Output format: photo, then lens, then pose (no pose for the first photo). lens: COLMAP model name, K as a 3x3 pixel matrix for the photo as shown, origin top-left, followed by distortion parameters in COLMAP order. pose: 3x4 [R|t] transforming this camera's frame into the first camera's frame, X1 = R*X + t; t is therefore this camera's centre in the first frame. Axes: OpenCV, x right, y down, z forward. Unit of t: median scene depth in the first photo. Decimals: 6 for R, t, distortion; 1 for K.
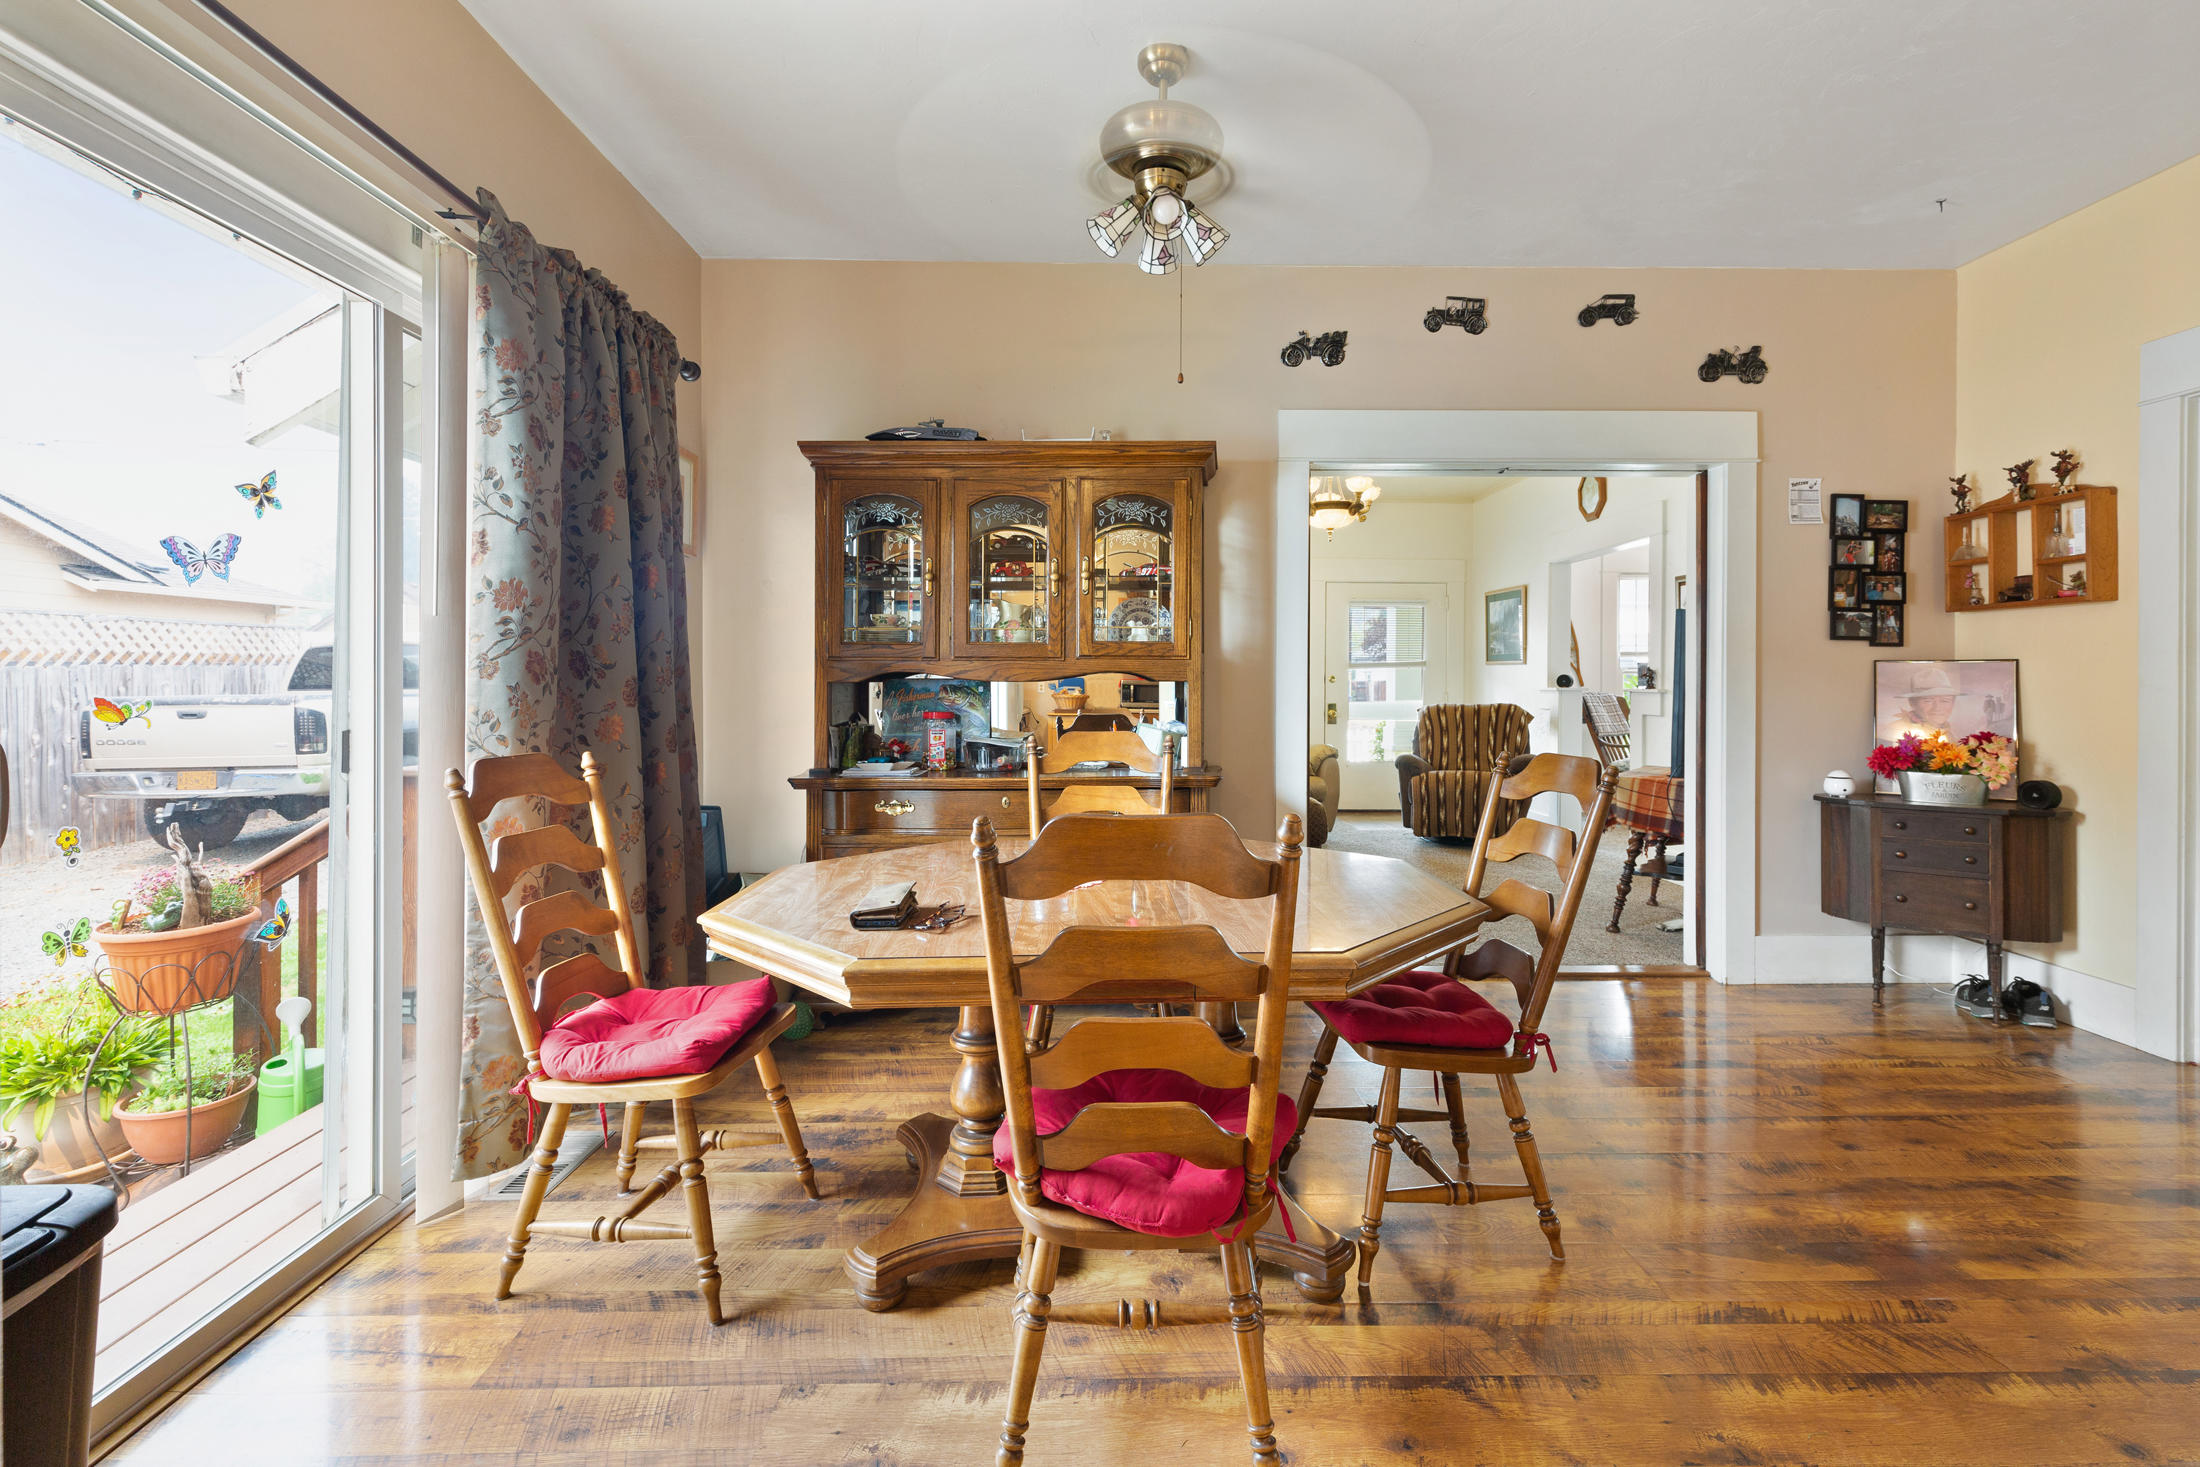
lens RADIAL K [[1006.2, 0, 1101.0], [0, 1006.2, 679.0], [0, 0, 1]] dist [0.001725, 0.000579]
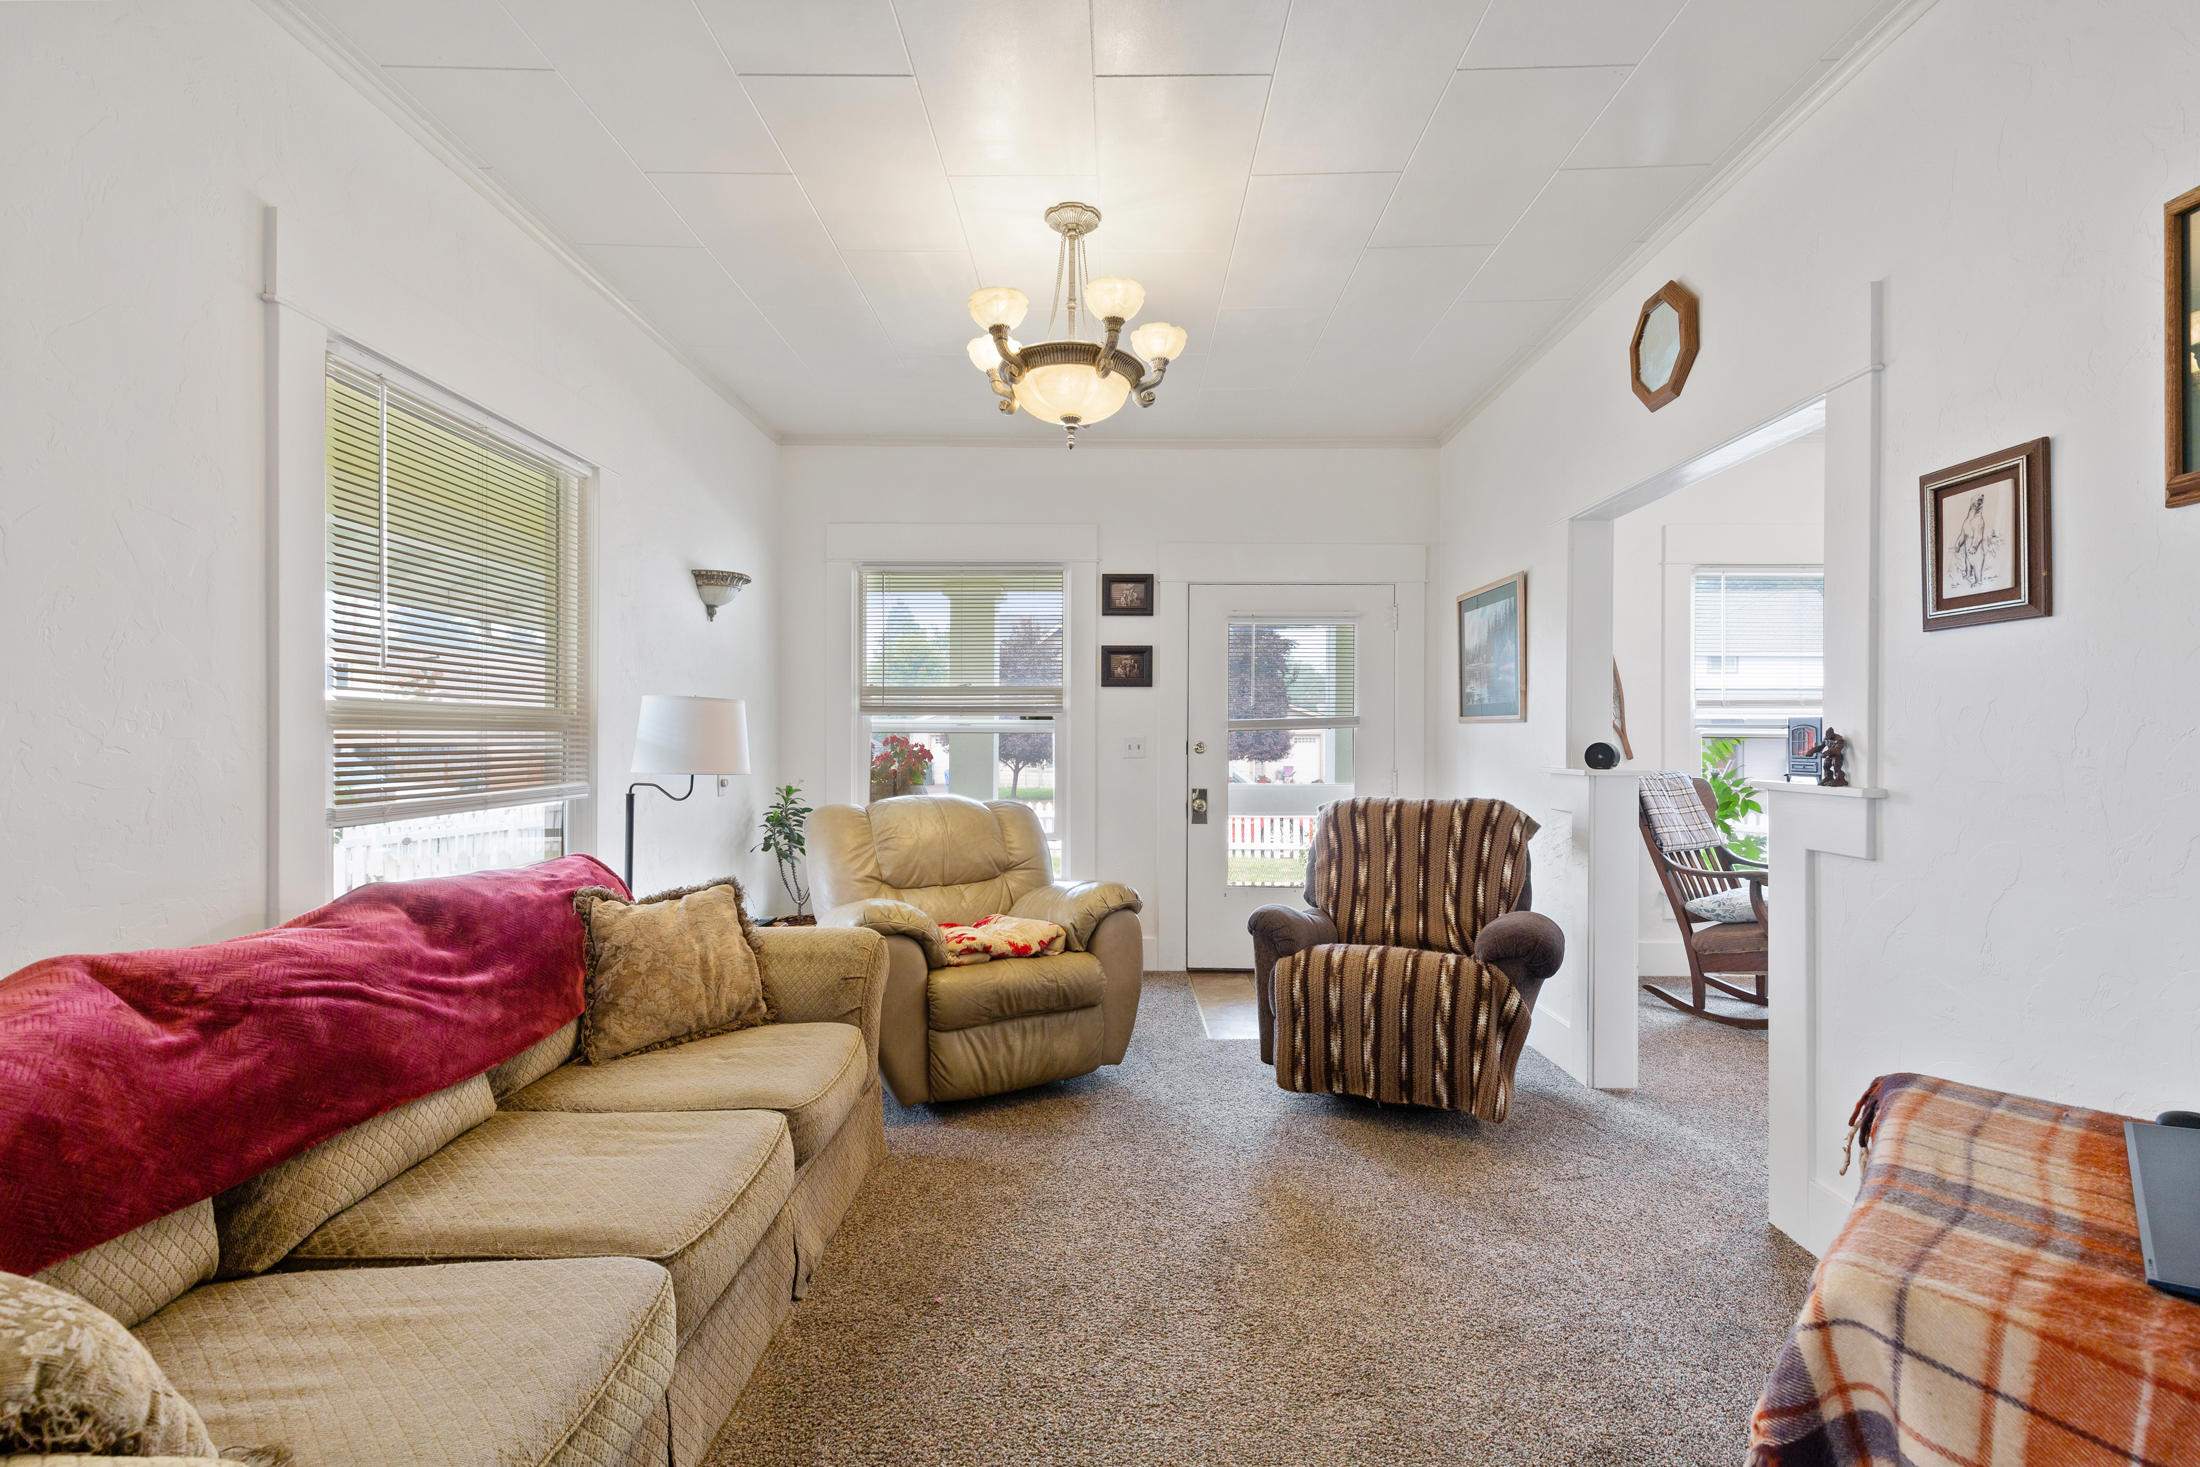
lens RADIAL K [[1006.2, 0, 1099.6], [0, 1006.2, 735.1], [0, 0, 1]] dist [0.001725, 0.000579]
pose [[0.999697, 0.000288, -0.024600, 0.442057], [-0.000346, 0.999997, -0.002352, -0.013484], [0.024599, 0.002360, 0.999695, 0.975916]]
